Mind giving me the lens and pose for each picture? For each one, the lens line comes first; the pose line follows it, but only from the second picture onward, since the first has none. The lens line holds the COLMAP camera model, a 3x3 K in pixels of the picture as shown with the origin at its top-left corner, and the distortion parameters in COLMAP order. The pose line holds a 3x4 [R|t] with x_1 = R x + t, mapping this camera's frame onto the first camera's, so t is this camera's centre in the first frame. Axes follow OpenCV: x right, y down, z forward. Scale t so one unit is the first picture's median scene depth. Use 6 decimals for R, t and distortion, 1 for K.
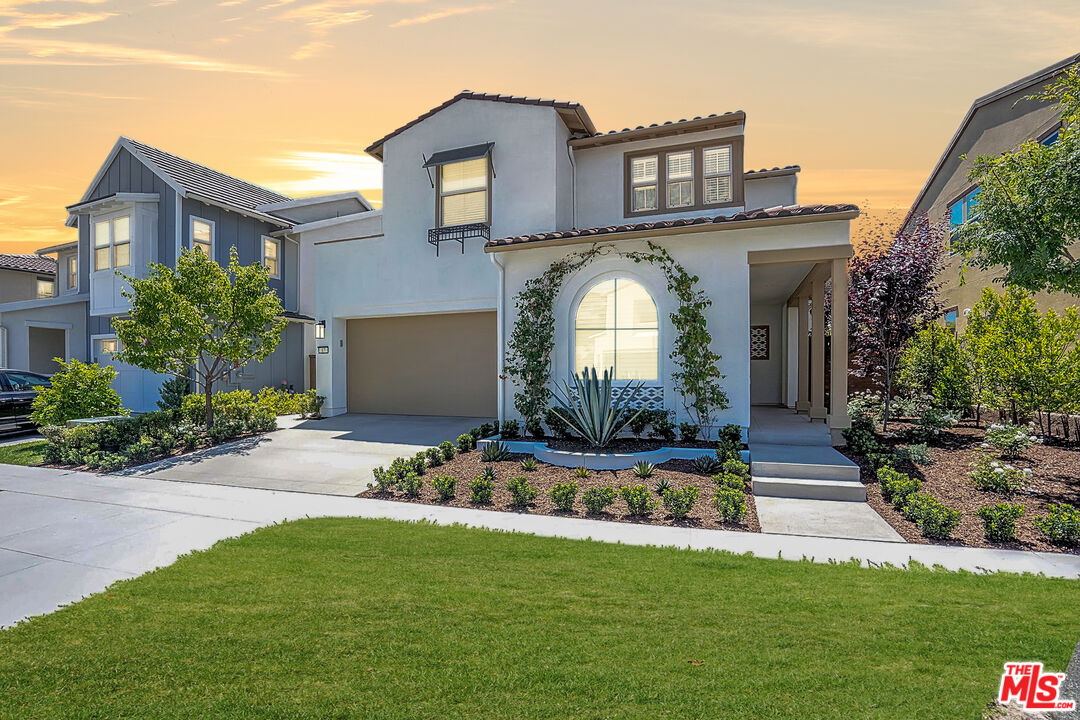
lens RADIAL K [[502.7, 0, 530.8], [0, 502.7, 361.1], [0, 0, 1]] dist [-0.059747, 0.024289]
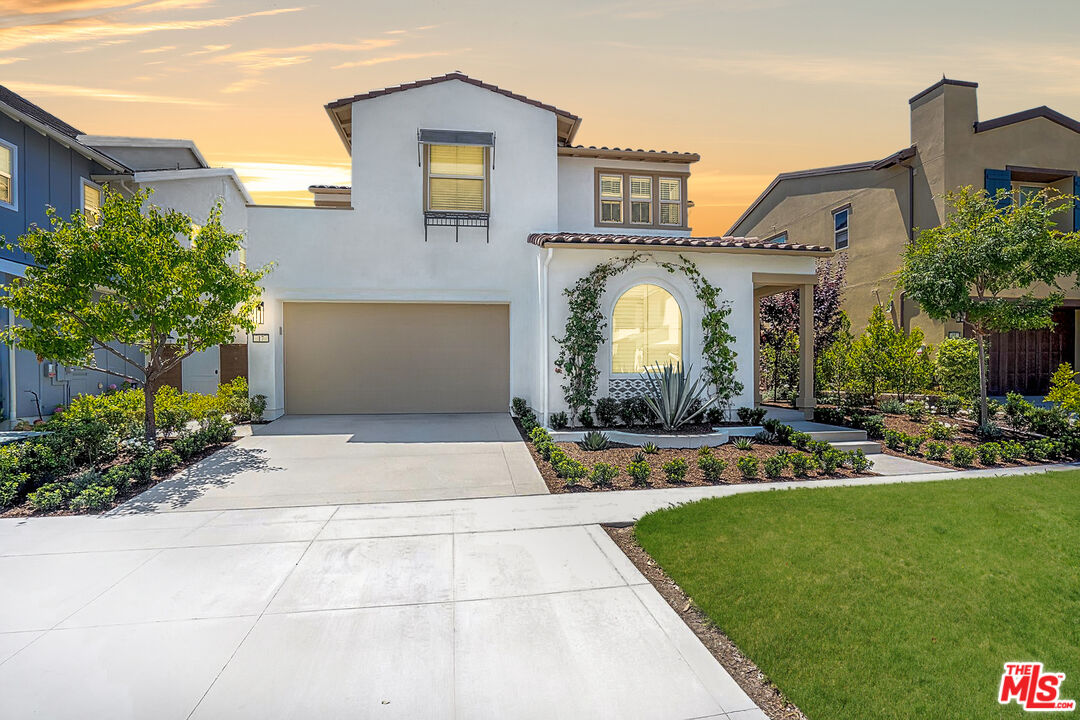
lens RADIAL K [[502.7, 0, 530.8], [0, 502.7, 361.1], [0, 0, 1]] dist [-0.059747, 0.024289]
pose [[0.882196, 0.009228, 0.470792, -0.571623], [-0.012131, 0.999922, 0.003131, 0.009563], [-0.470726, -0.008473, 0.882239, 0.113917]]
